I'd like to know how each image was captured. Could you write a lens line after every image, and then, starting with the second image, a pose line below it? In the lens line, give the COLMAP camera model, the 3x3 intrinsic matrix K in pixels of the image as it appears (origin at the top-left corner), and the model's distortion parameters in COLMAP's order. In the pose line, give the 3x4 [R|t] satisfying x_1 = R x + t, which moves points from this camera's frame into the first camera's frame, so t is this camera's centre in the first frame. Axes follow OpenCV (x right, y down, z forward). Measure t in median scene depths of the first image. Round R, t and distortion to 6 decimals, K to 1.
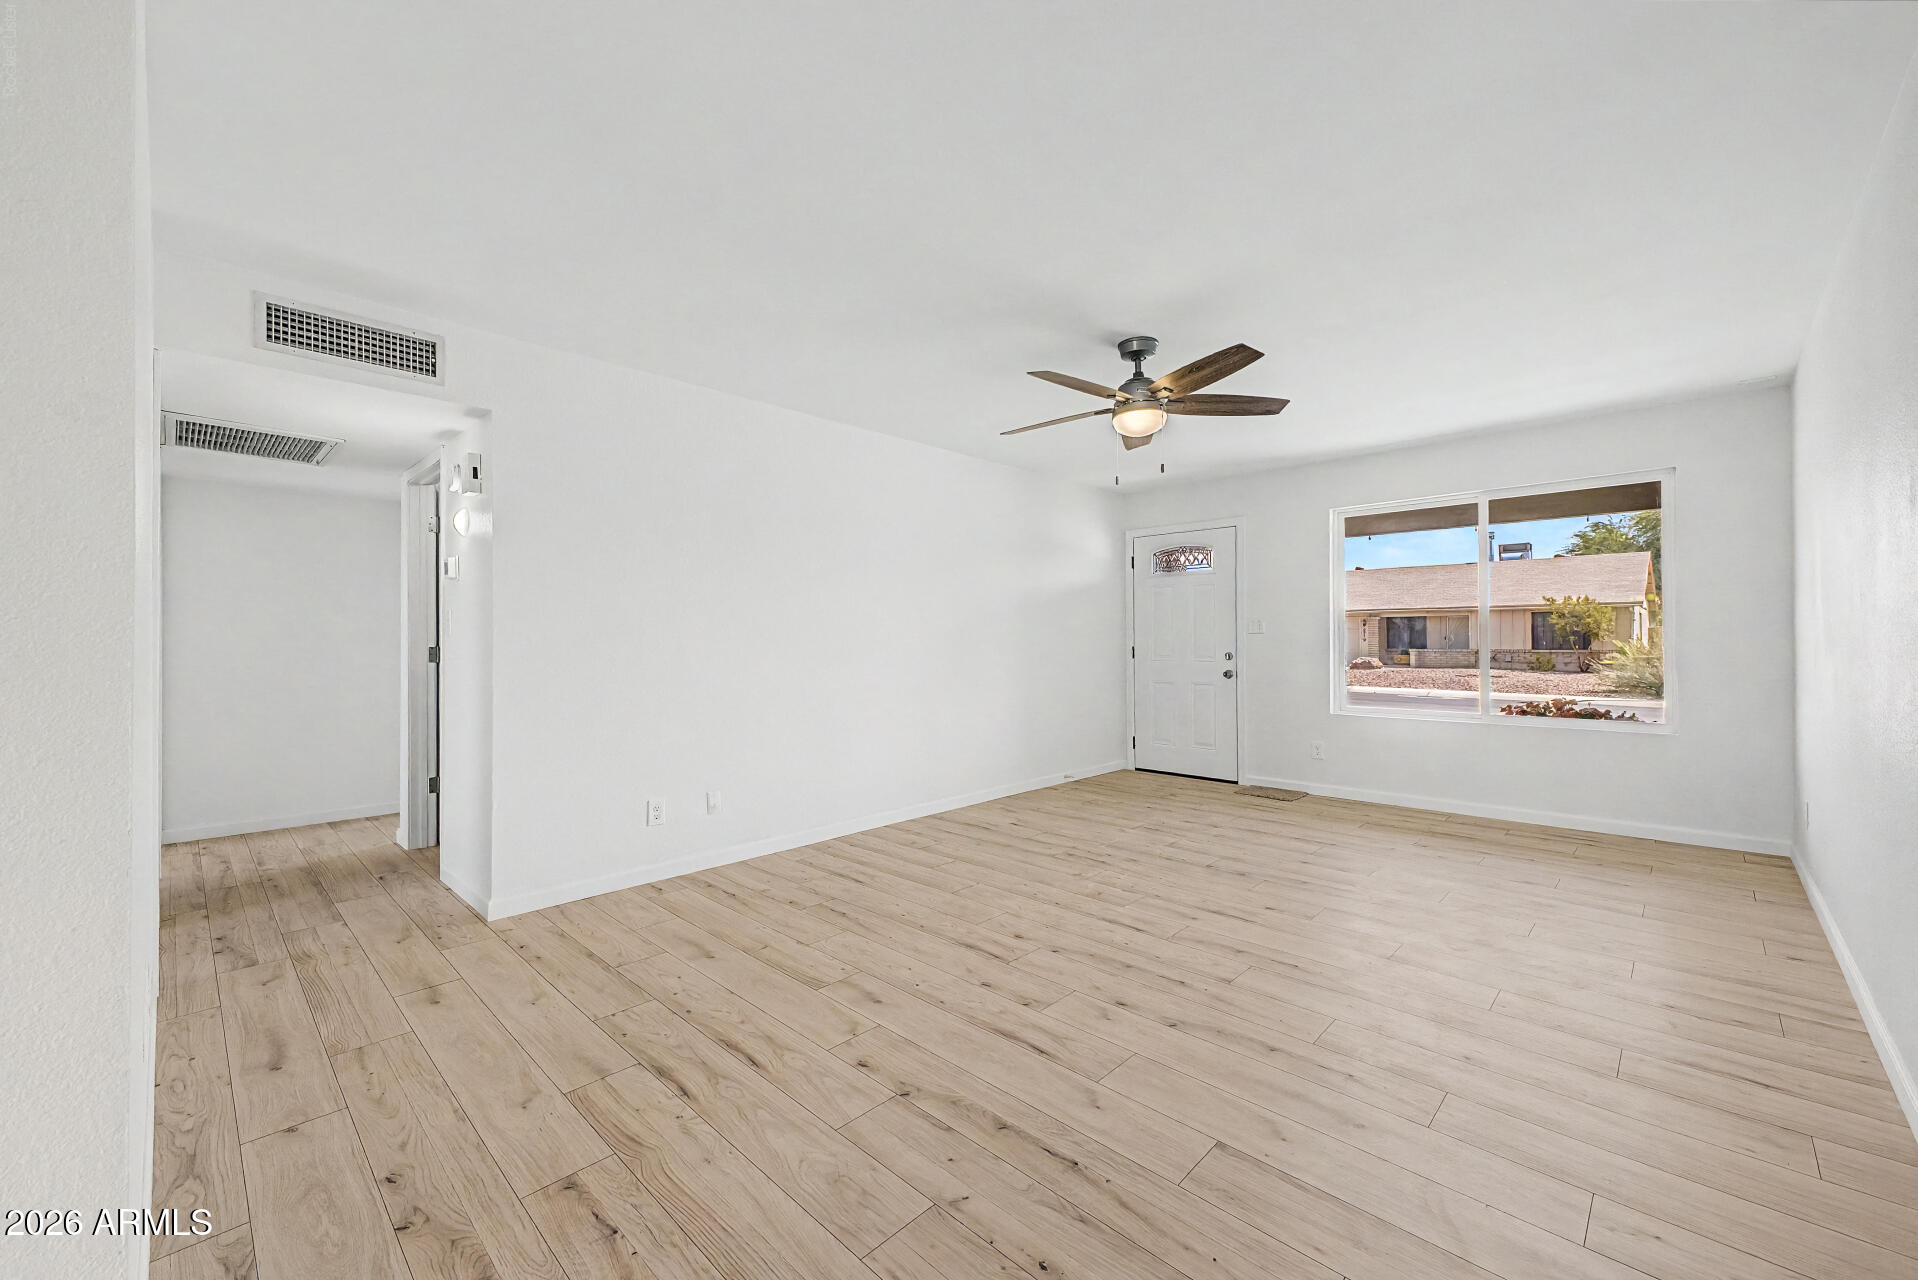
lens RADIAL K [[756.4, 0, 962.3], [0, 756.4, 642.6], [0, 0, 1]] dist [0.025450, -0.009652]
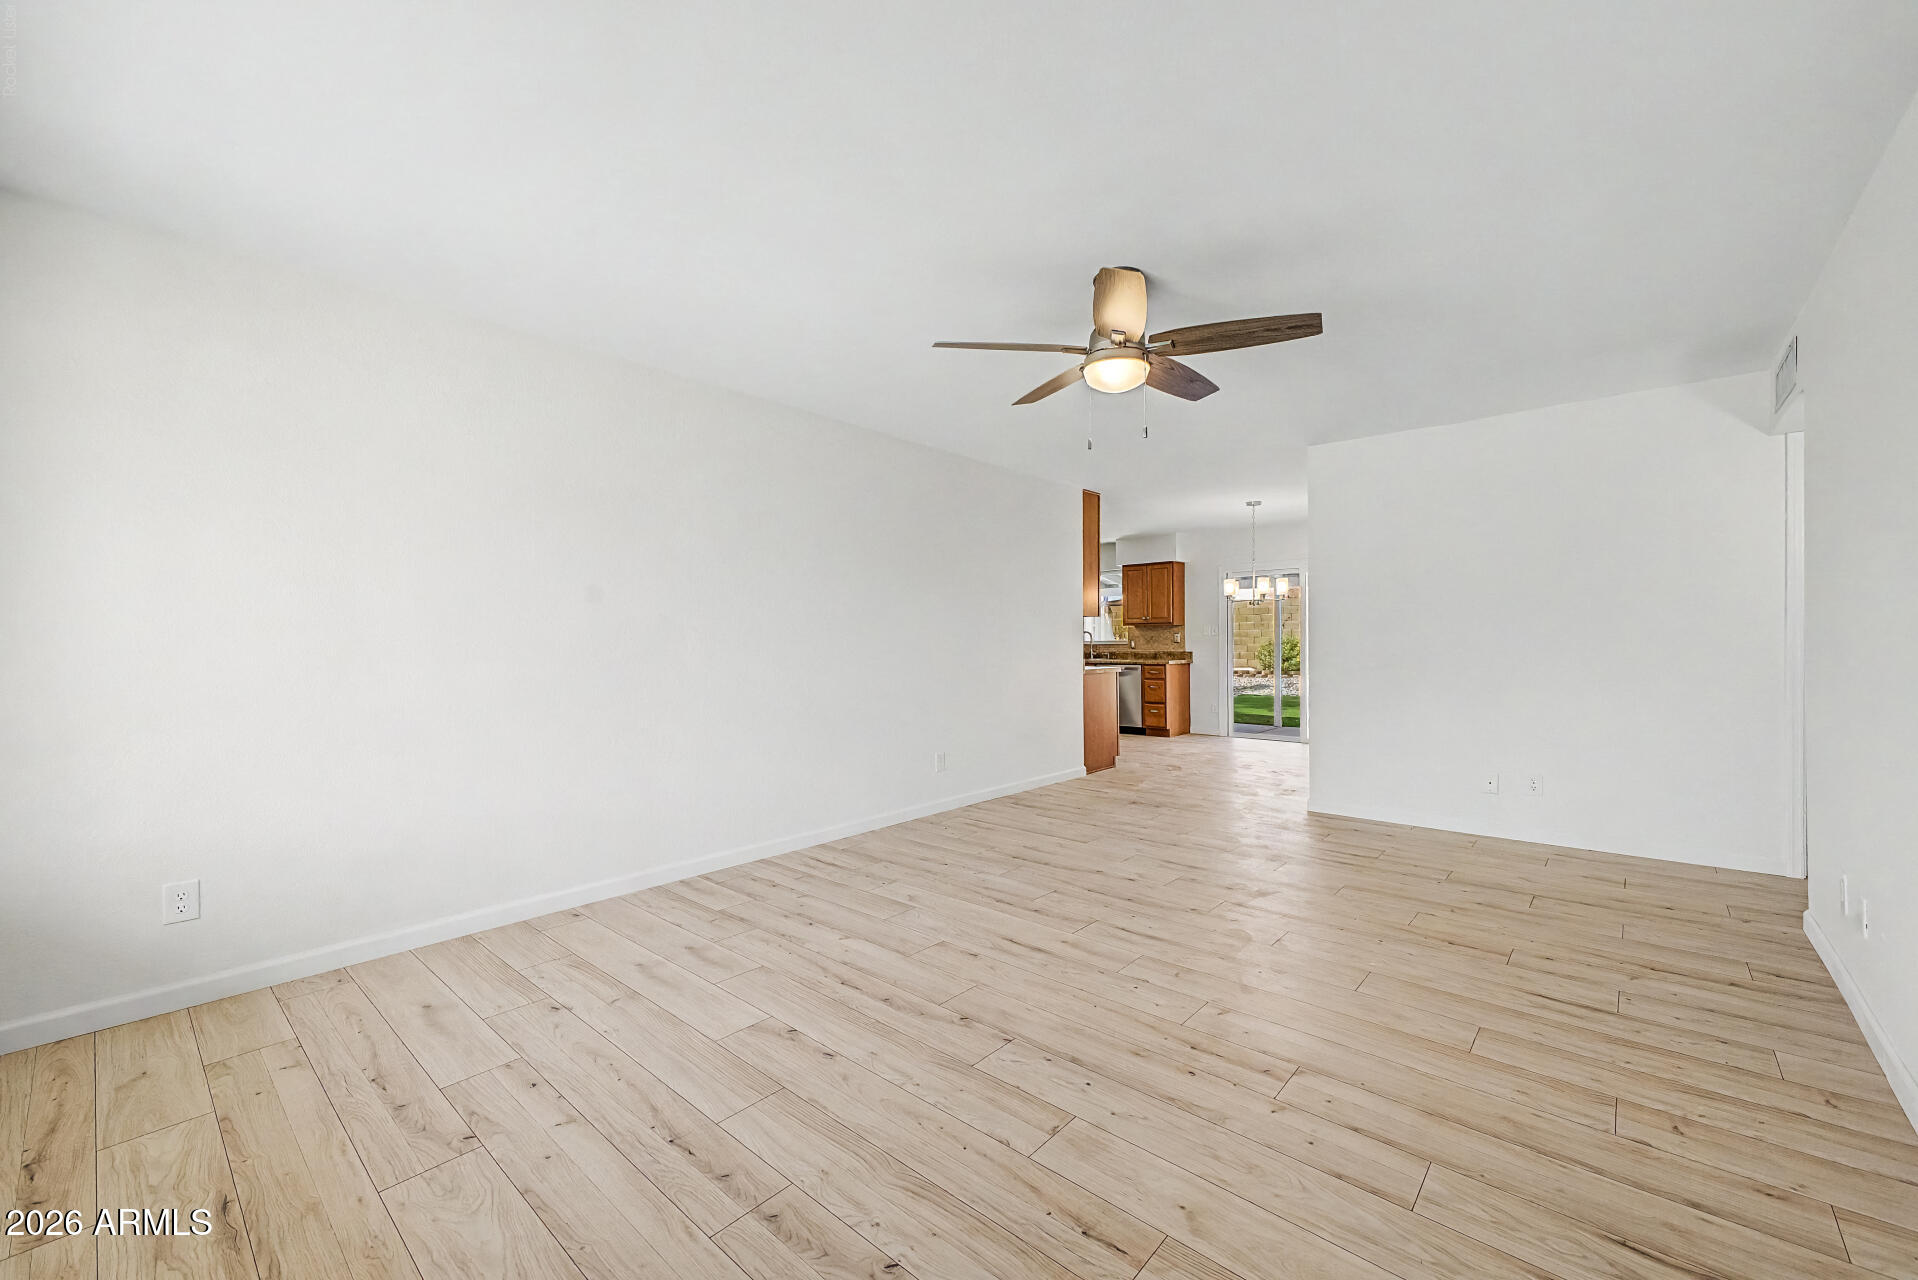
lens RADIAL K [[756.4, 0, 962.3], [0, 756.4, 642.6], [0, 0, 1]] dist [0.025450, -0.009652]
pose [[-0.999146, 0.009264, -0.040272, 0.460609], [0.009170, 0.999955, 0.002530, -0.004893], [0.040293, 0.002159, -0.999186, 1.906378]]
